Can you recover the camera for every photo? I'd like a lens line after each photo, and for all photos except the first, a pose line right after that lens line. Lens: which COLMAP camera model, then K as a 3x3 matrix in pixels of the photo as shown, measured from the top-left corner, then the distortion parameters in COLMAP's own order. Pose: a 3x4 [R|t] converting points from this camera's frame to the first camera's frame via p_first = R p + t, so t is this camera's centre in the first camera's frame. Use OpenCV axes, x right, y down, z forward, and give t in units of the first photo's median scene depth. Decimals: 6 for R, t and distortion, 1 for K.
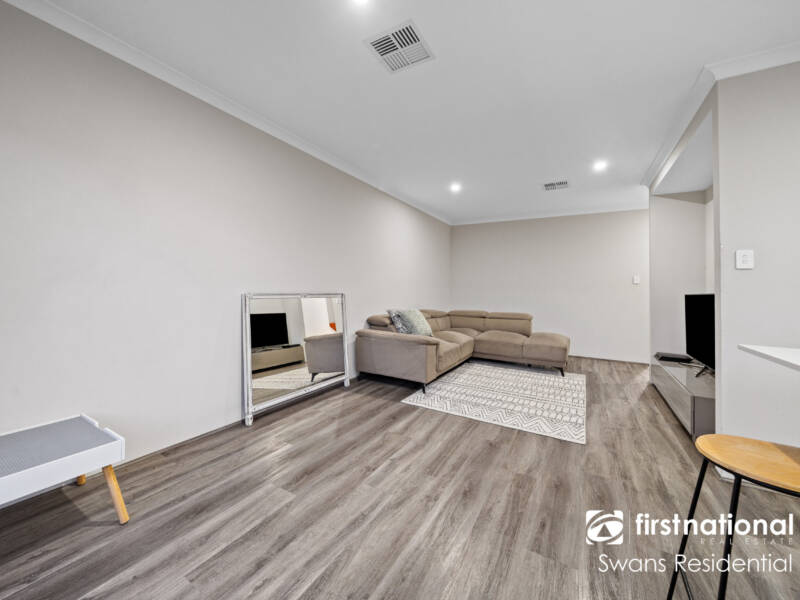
lens RADIAL K [[316.9, 0, 392.4], [0, 316.9, 285.1], [0, 0, 1]] dist [-0.001146, -0.000132]
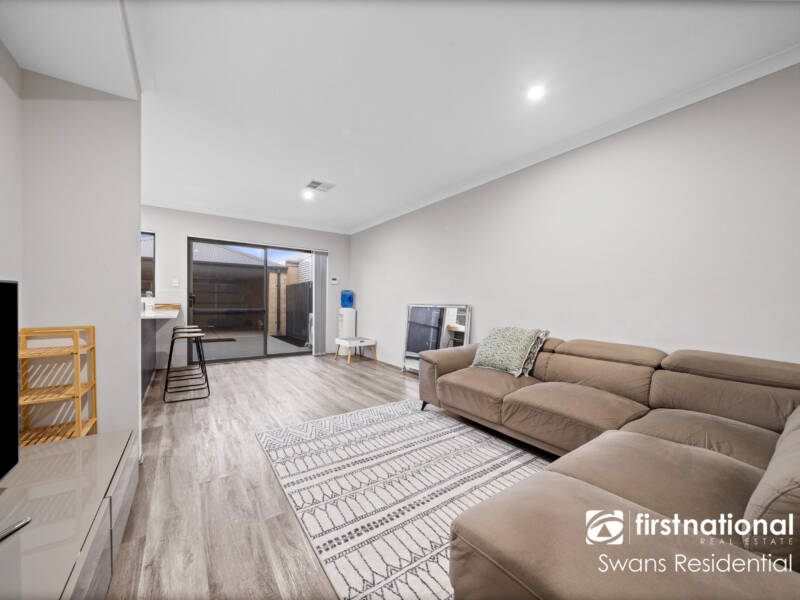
lens RADIAL K [[311.3, 0, 400.0], [0, 311.3, 300.0], [0, 0, 1]] dist [-0.001499, -0.000234]
pose [[-0.407261, -0.031677, -0.912762, 1.102218], [-0.009105, 0.999489, -0.030625, 0.055693], [0.913266, -0.004161, -0.407342, 1.492221]]
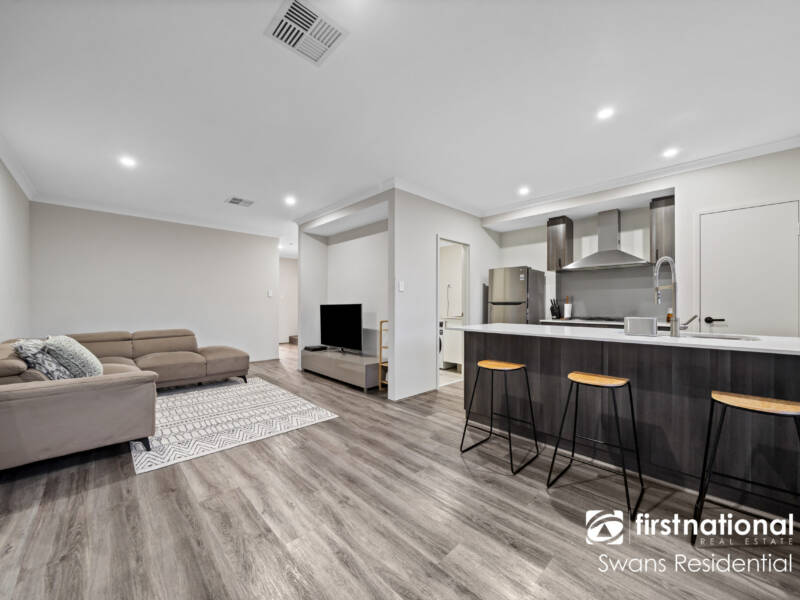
lens RADIAL K [[311.3, 0, 400.0], [0, 311.3, 300.0], [0, 0, 1]] dist [-0.001499, -0.000234]
pose [[0.265181, -0.005416, 0.964183, -0.476947], [-0.006991, 0.999947, 0.007540, -0.005899], [-0.964173, -0.008740, 0.265129, 0.313347]]
